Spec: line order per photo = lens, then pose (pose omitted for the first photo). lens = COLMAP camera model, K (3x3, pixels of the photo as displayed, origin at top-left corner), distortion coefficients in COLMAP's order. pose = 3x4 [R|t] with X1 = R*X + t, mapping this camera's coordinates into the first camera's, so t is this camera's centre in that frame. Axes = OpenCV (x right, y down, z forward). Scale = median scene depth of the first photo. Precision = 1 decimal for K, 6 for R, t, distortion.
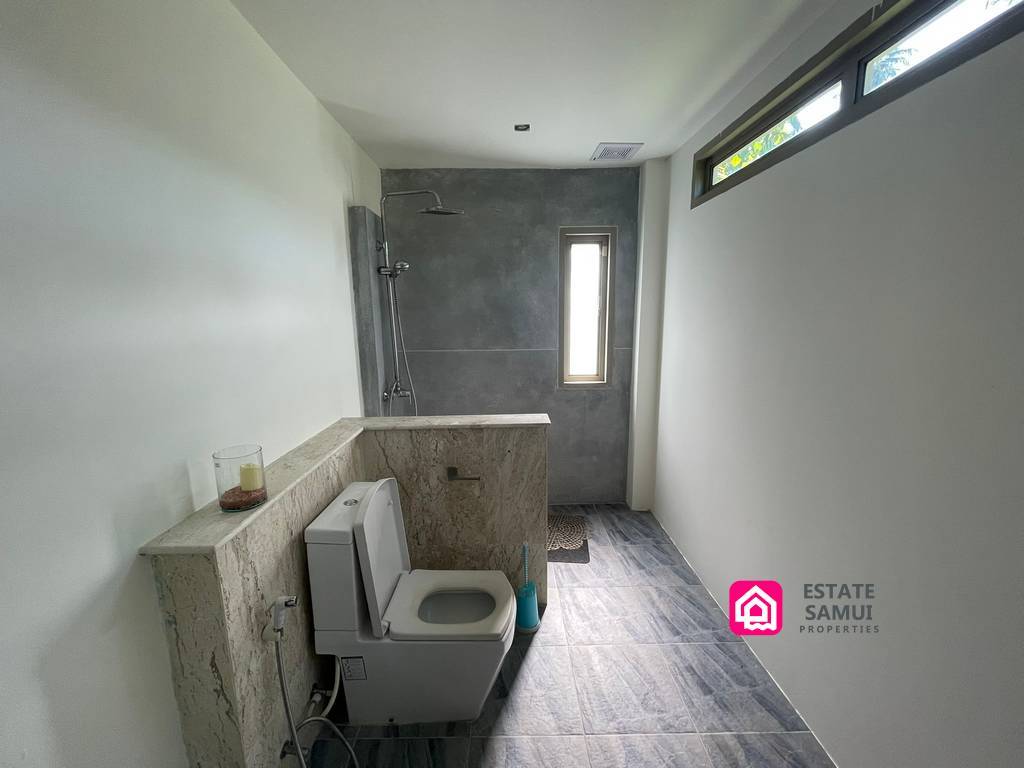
lens RADIAL K [[411.2, 0, 510.5], [0, 411.2, 383.3], [0, 0, 1]] dist [0.001005, -0.001321]
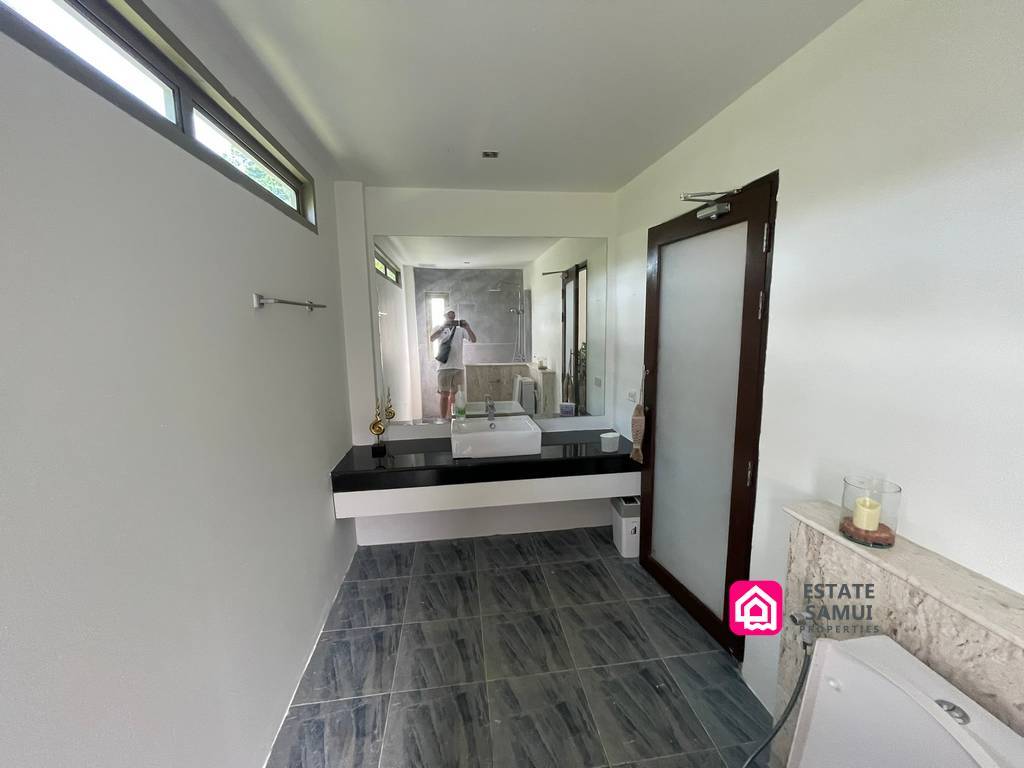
lens RADIAL K [[411.2, 0, 511.5], [0, 411.2, 381.2], [0, 0, 1]] dist [0.001005, -0.001321]
pose [[-0.989769, 0.067691, -0.125598, 0.249785], [0.024061, 0.946873, 0.320705, -0.370739], [0.140635, 0.314402, -0.938815, 1.696963]]
